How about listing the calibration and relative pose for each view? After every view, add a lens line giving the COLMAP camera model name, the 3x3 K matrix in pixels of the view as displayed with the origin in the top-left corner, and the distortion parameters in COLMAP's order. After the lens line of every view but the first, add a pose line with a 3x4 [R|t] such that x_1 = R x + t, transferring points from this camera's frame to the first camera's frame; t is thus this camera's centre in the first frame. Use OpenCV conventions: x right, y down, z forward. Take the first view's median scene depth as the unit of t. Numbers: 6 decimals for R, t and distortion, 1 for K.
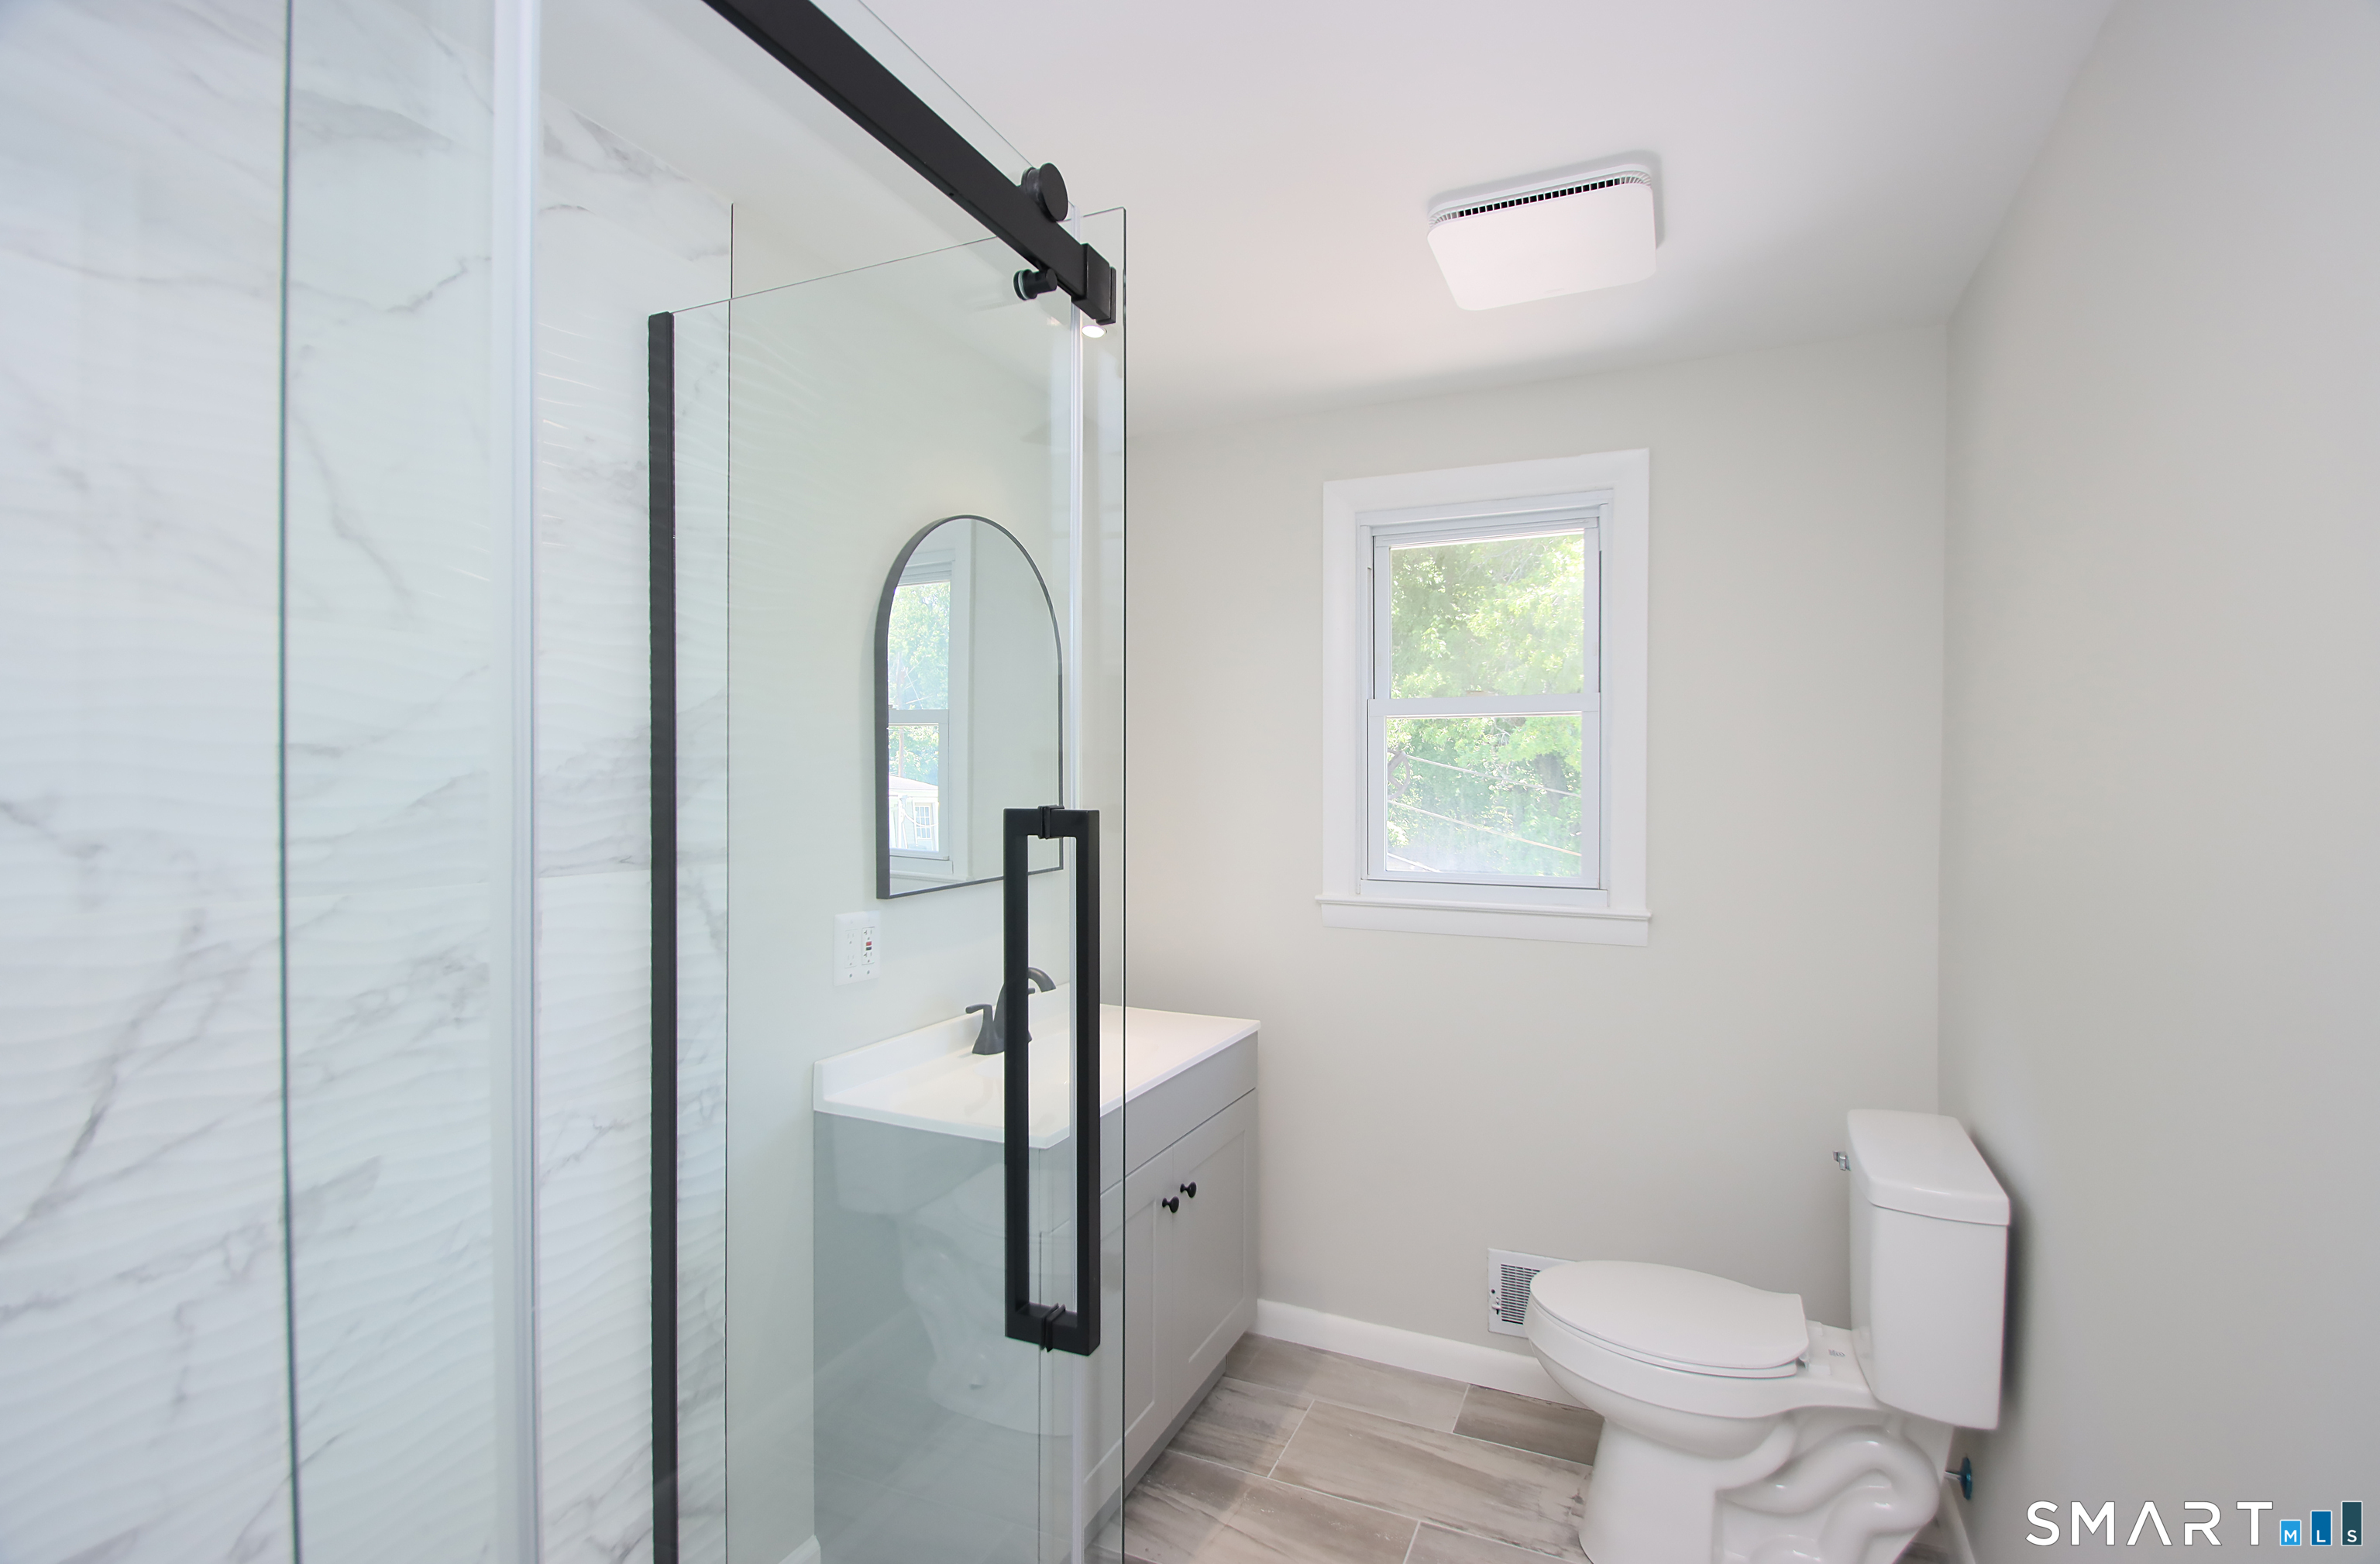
lens RADIAL K [[1115.2, 0, 1196.7], [0, 1115.2, 784.1], [0, 0, 1]] dist [0.020021, -0.016814]
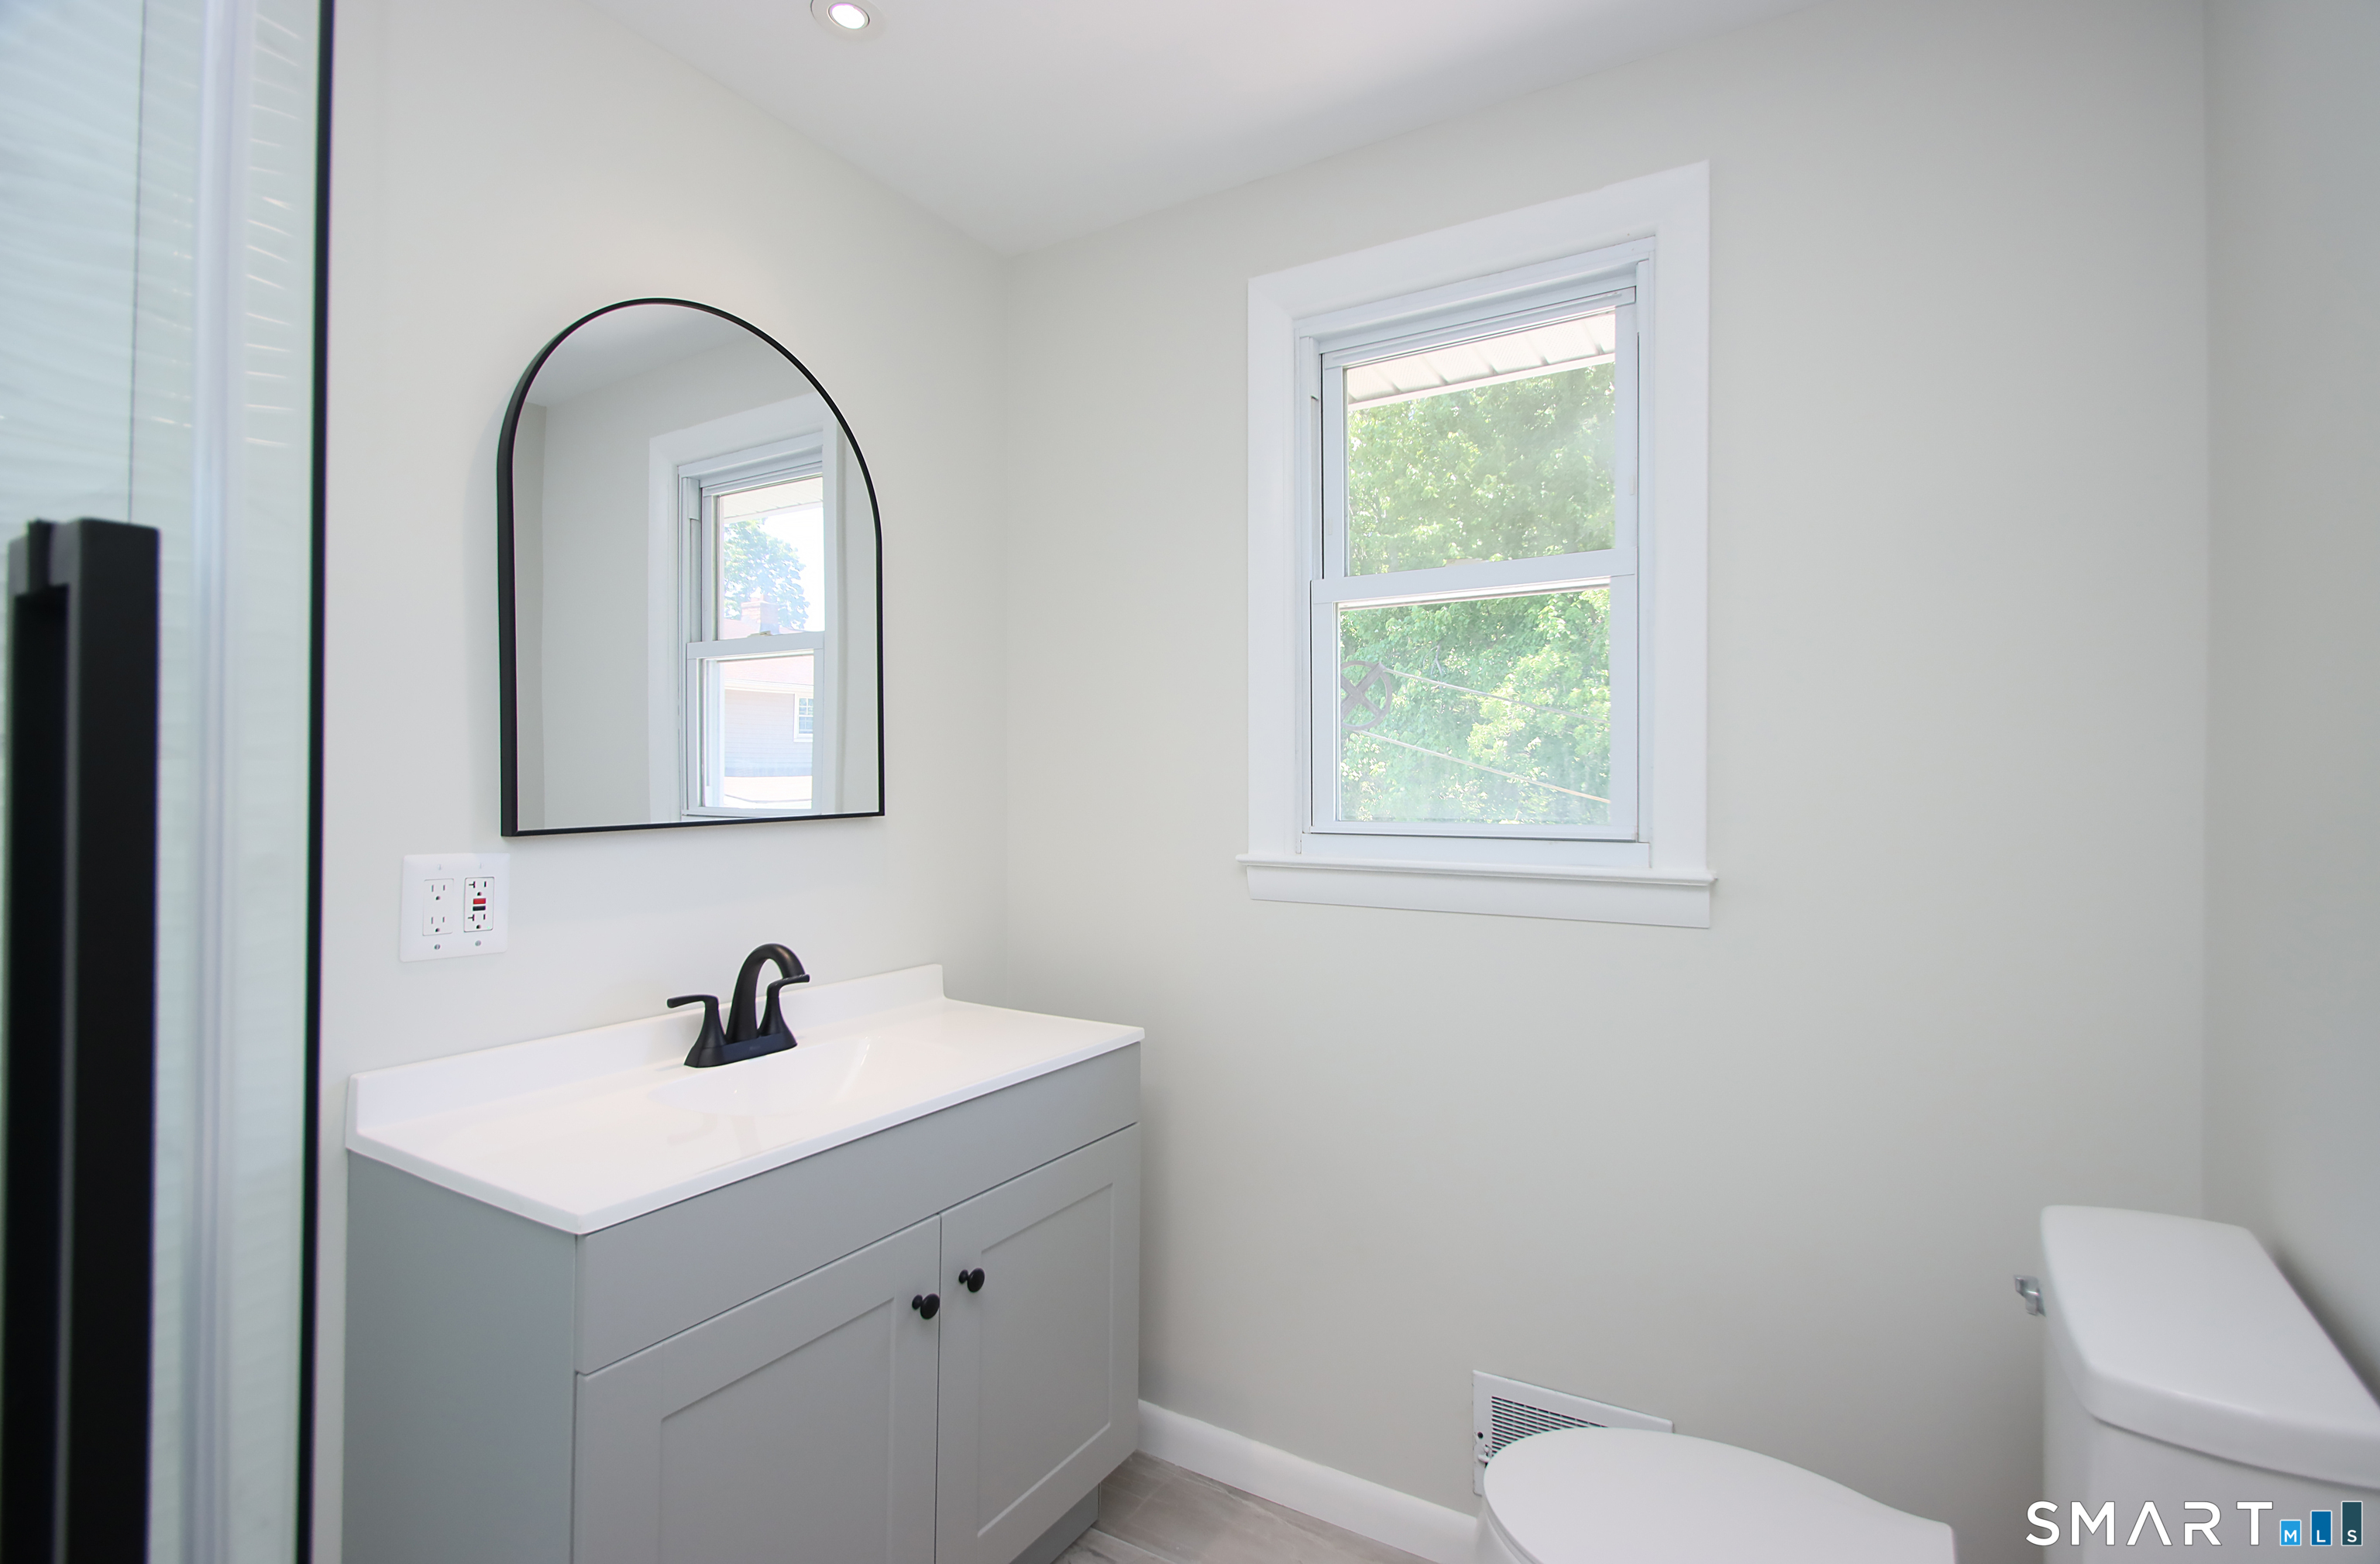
lens RADIAL K [[1115.2, 0, 1196.7], [0, 1115.2, 784.1], [0, 0, 1]] dist [0.020021, -0.016814]
pose [[0.993147, -0.002528, -0.116843, 0.169721], [0.002125, 0.999991, -0.003575, 0.058881], [0.116851, 0.003303, 0.993144, 0.293730]]
